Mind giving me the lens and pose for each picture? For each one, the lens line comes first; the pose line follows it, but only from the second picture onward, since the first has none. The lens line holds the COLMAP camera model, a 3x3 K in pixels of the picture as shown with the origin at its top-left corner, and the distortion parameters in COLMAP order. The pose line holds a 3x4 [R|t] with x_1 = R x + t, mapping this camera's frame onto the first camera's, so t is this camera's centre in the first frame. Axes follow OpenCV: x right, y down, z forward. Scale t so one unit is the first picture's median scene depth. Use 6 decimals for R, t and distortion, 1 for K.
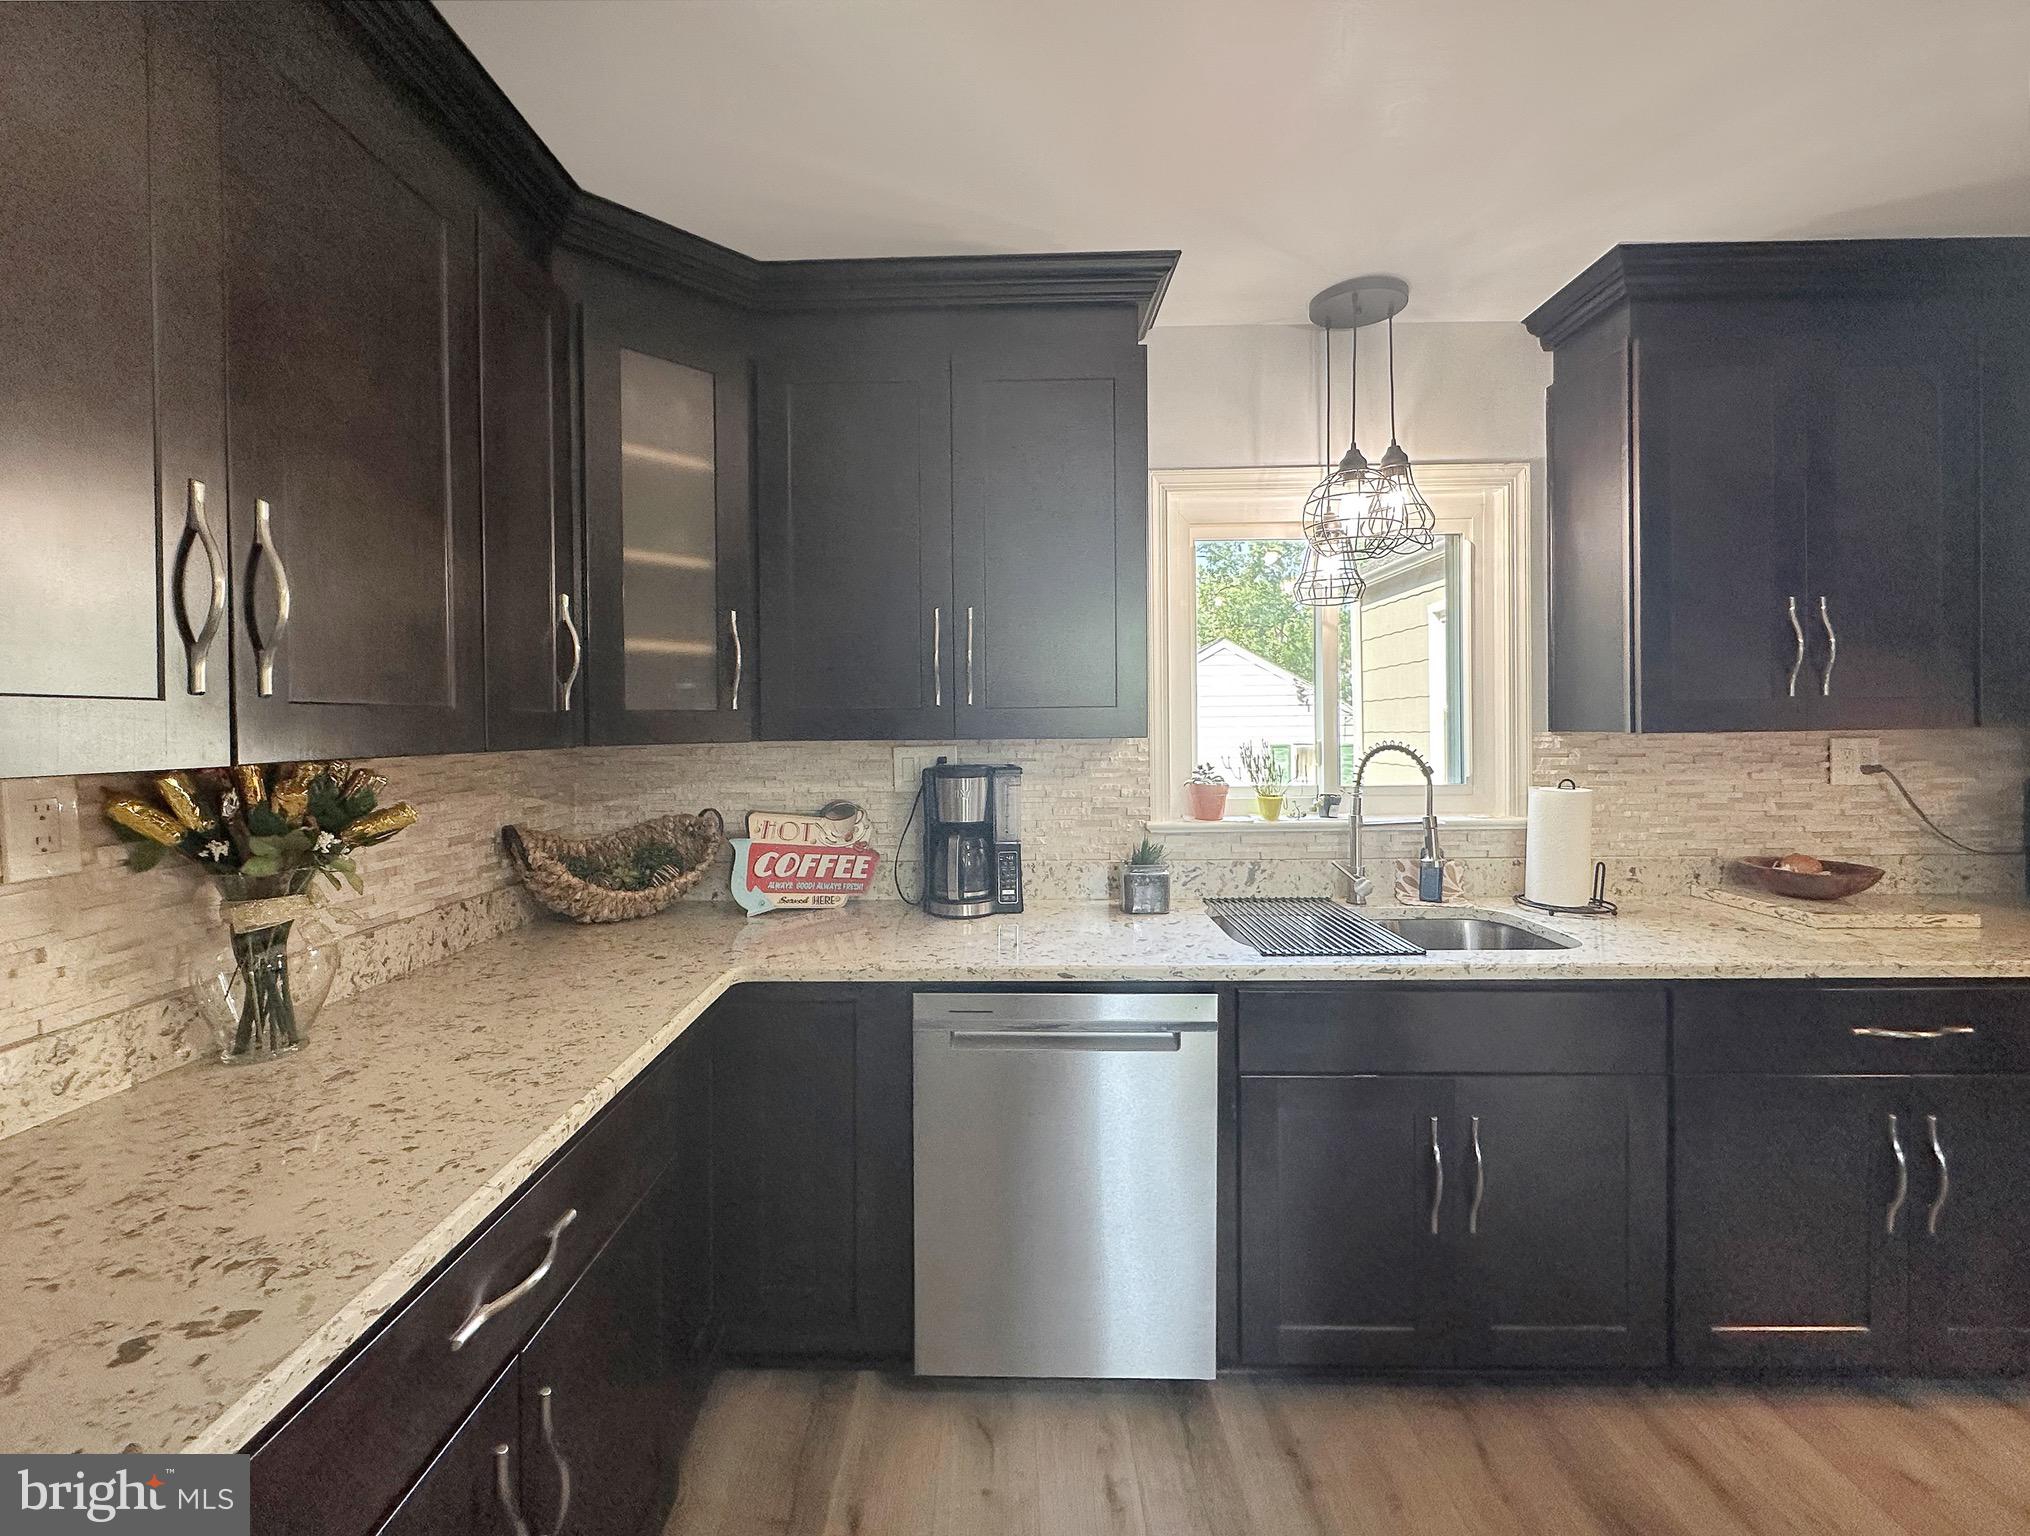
lens RADIAL K [[815.3, 0, 1008.9], [0, 815.3, 730.3], [0, 0, 1]] dist [0.000014, 0.000005]
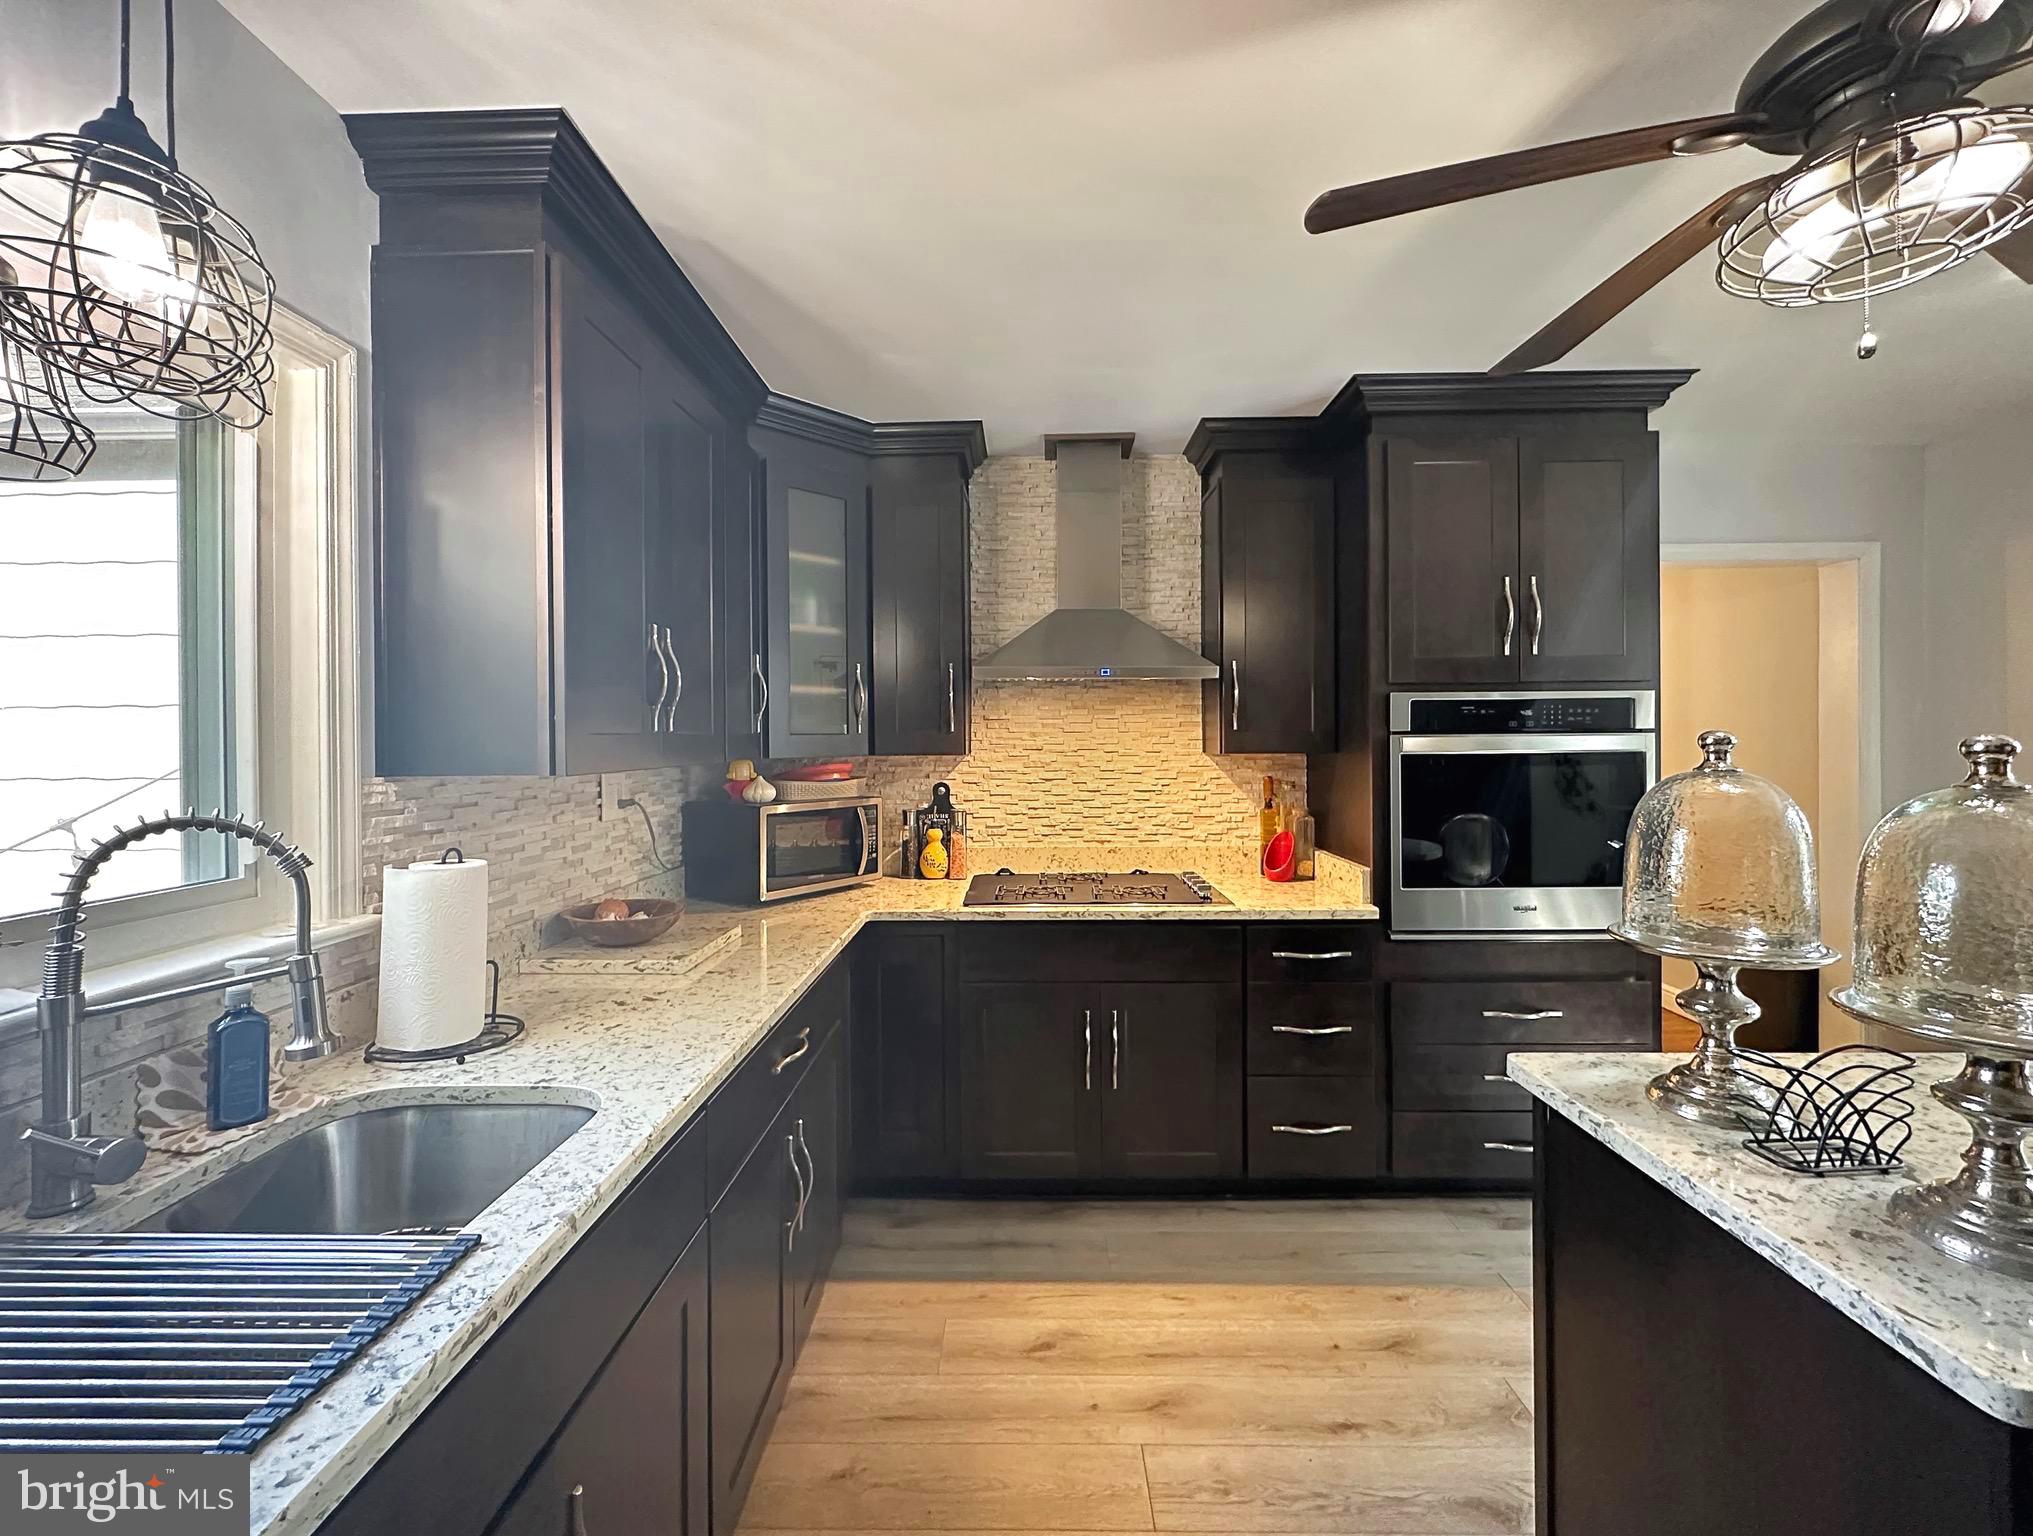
lens RADIAL K [[839.7, 0, 1012.7], [0, 839.7, 741.3], [0, 0, 1]] dist [-0.000220, 0.000070]
pose [[0.006676, 0.009630, 0.999931, 0.001935], [0.013830, 0.999857, -0.009722, -0.013425], [-0.999882, 0.013894, 0.006542, 0.498540]]
